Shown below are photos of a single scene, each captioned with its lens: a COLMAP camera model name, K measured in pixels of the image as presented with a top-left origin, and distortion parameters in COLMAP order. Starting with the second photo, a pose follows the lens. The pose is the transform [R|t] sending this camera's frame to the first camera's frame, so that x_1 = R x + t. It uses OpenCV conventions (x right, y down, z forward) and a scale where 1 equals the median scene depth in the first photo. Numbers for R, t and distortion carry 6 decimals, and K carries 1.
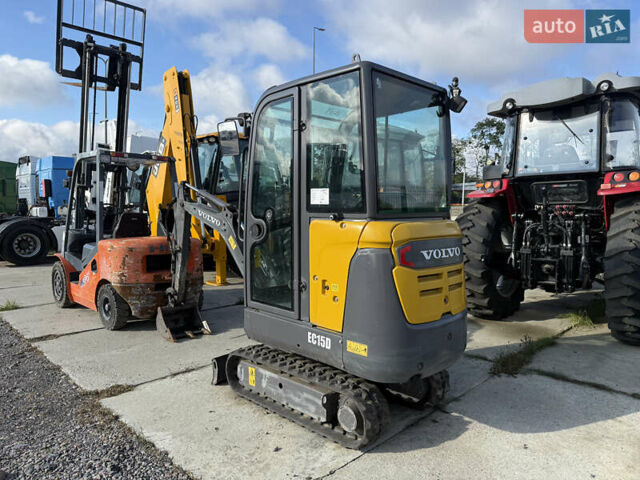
lens RADIAL K [[448.0, 0, 321.0], [0, 448.0, 237.7], [0, 0, 1]] dist [0.068414, -0.088876]
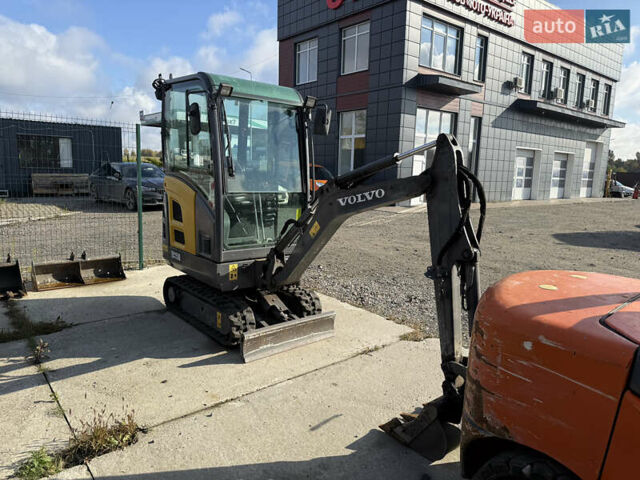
lens RADIAL K [[448.0, 0, 321.0], [0, 448.0, 237.7], [0, 0, 1]] dist [0.068414, -0.088876]
pose [[-0.994572, -0.056968, 0.087064, -0.340072], [-0.035853, 0.973185, 0.227214, -0.192635], [-0.097673, 0.222859, -0.969945, 2.387444]]
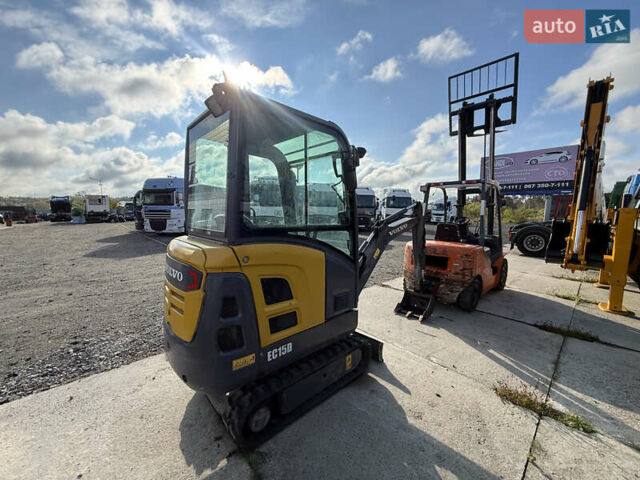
lens RADIAL K [[254.2, 0, 318.7], [0, 254.2, 238.6], [0, 0, 1]] dist [0.000723, -0.000204]
pose [[-0.052310, 0.103799, -0.993222, 0.744328], [-0.075001, 0.991366, 0.107555, -0.118061], [0.995810, 0.080118, -0.044074, 1.184496]]
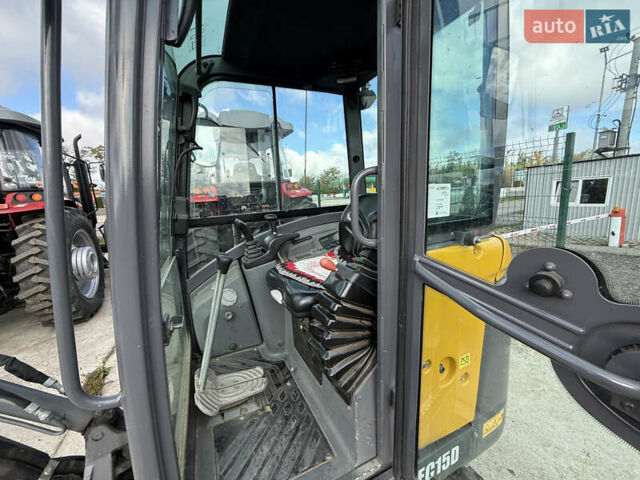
lens RADIAL K [[254.2, 0, 318.7], [0, 254.2, 238.6], [0, 0, 1]] dist [0.000723, -0.000204]
pose [[0.340983, -0.170006, 0.924569, -0.273740], [0.111406, 0.983889, 0.139827, -0.091663], [-0.933445, 0.055324, 0.354429, 0.898308]]
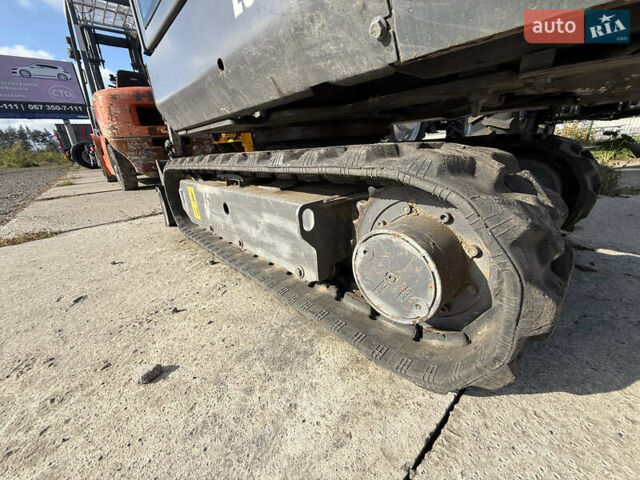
lens RADIAL K [[254.2, 0, 318.7], [0, 254.2, 238.6], [0, 0, 1]] dist [0.000723, -0.000204]
pose [[0.996394, -0.037554, -0.076084, 0.024987], [0.057539, 0.958091, 0.280626, 0.290234], [0.062357, -0.283992, 0.956797, 0.745798]]
